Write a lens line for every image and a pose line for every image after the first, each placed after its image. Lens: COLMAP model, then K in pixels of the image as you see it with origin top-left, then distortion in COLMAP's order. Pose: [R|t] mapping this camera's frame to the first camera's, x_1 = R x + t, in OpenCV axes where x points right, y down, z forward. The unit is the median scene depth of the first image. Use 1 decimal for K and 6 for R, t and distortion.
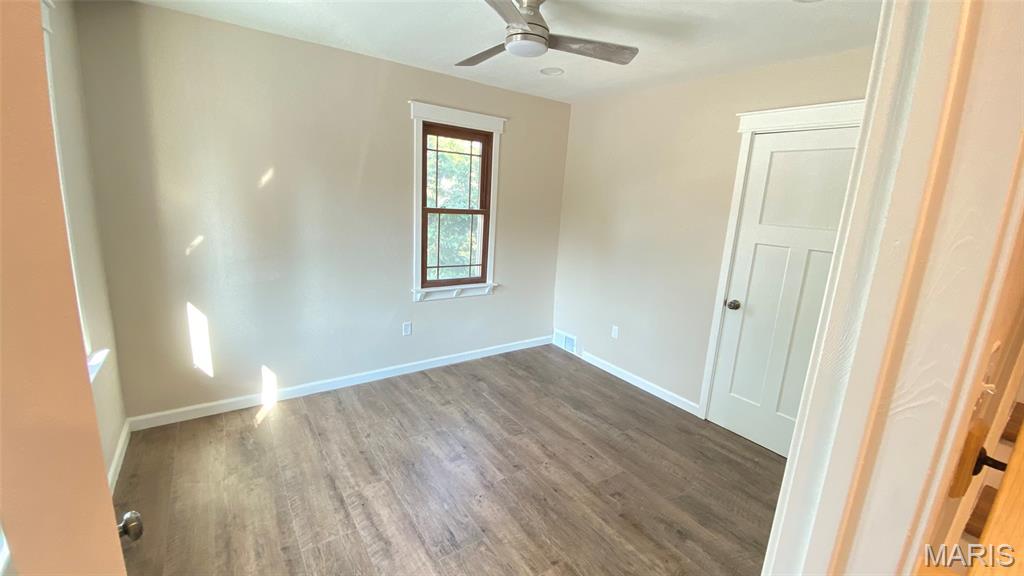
lens RADIAL K [[419.8, 0, 513.5], [0, 419.8, 286.2], [0, 0, 1]] dist [0.036668, -0.028283]
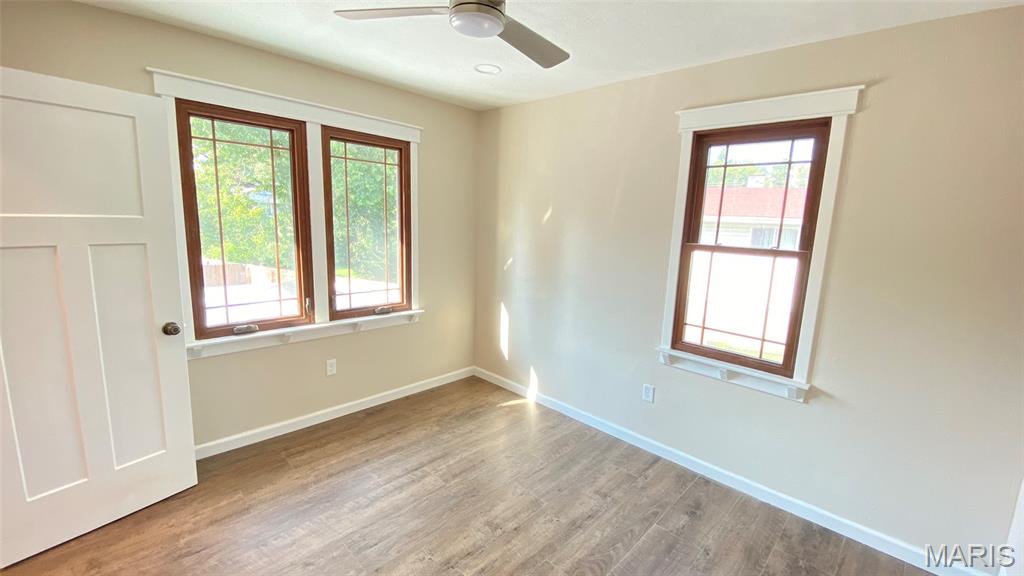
lens RADIAL K [[419.8, 0, 513.5], [0, 419.8, 286.2], [0, 0, 1]] dist [0.036668, -0.028283]
pose [[0.170446, 0.107971, -0.979434, 0.544810], [-0.235255, 0.969693, 0.065957, -0.103160], [0.956872, 0.219174, 0.190682, 0.649507]]
